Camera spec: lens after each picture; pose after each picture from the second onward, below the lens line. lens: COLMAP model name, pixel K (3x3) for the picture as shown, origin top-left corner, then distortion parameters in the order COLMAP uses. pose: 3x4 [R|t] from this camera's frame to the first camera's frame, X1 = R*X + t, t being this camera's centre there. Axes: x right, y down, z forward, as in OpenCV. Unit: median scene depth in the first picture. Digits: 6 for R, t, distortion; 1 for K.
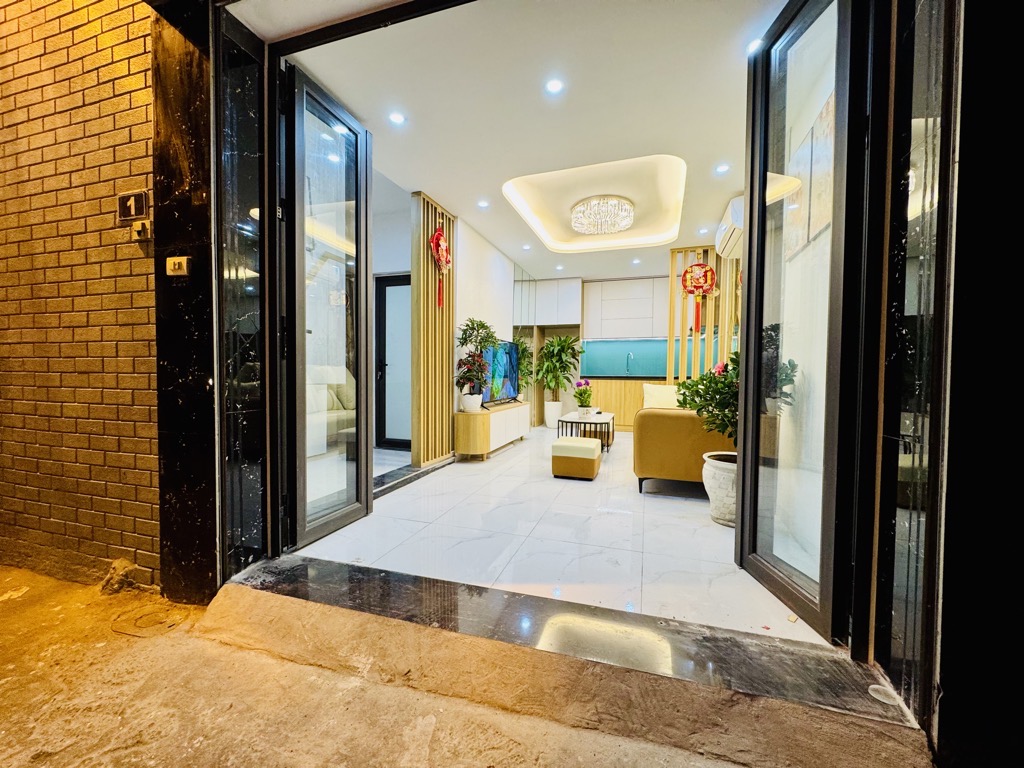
lens RADIAL K [[408.5, 0, 515.0], [0, 408.5, 384.1], [0, 0, 1]] dist [-0.003086, 0.000632]
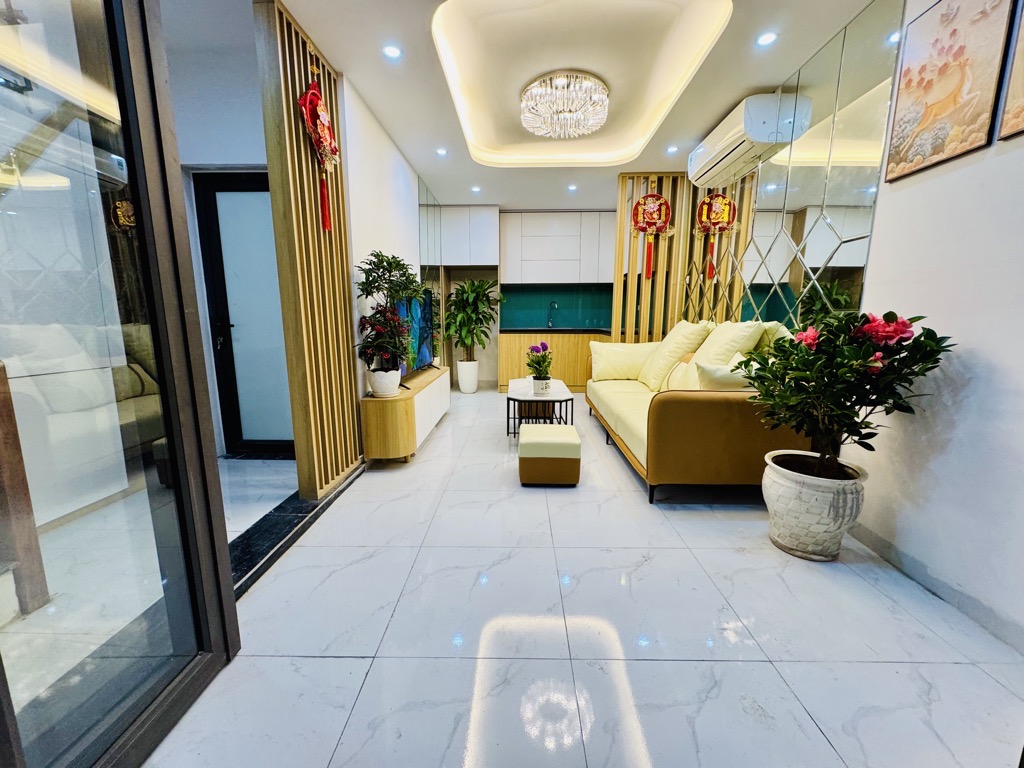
lens RADIAL K [[408.5, 0, 513.1], [0, 408.5, 384.7], [0, 0, 1]] dist [-0.003086, 0.000632]
pose [[0.955274, -0.058159, 0.289947, -0.097156], [0.017638, 0.989930, 0.140453, -0.039582], [-0.295196, -0.129057, 0.946680, 0.293065]]
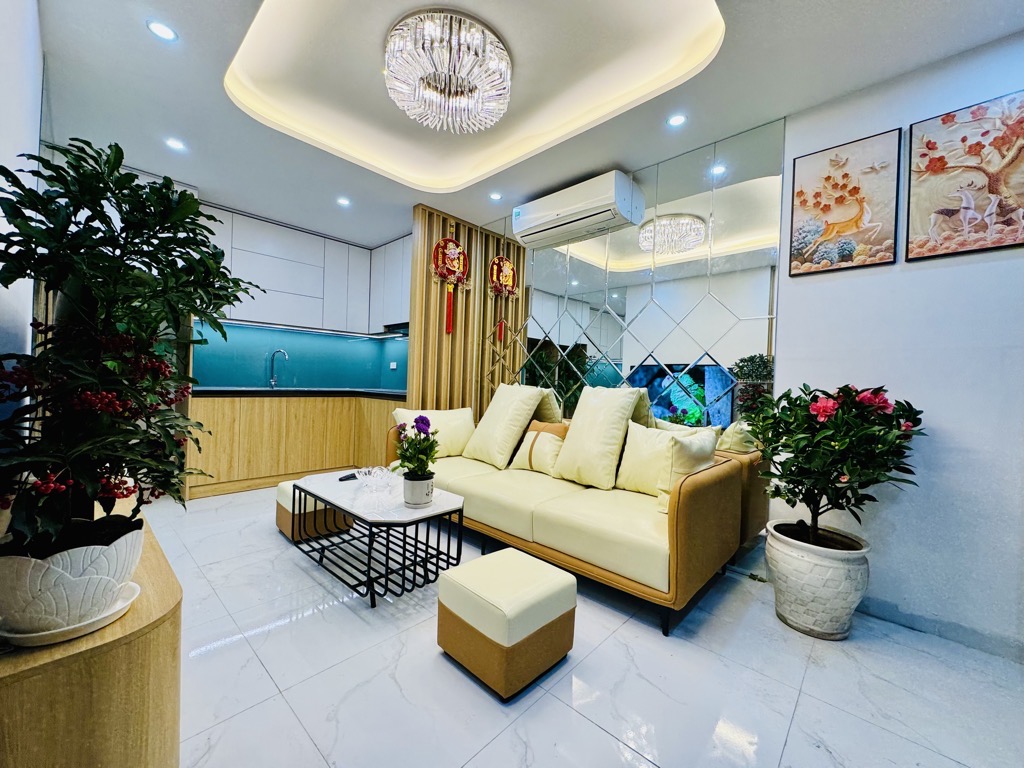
lens RADIAL K [[408.5, 0, 513.9], [0, 408.5, 385.6], [0, 0, 1]] dist [-0.003086, 0.000632]
pose [[0.414766, -0.004324, 0.909918, -0.192110], [-0.003484, 0.999974, 0.006340, -0.047665], [-0.909921, -0.005800, 0.414740, 0.702301]]
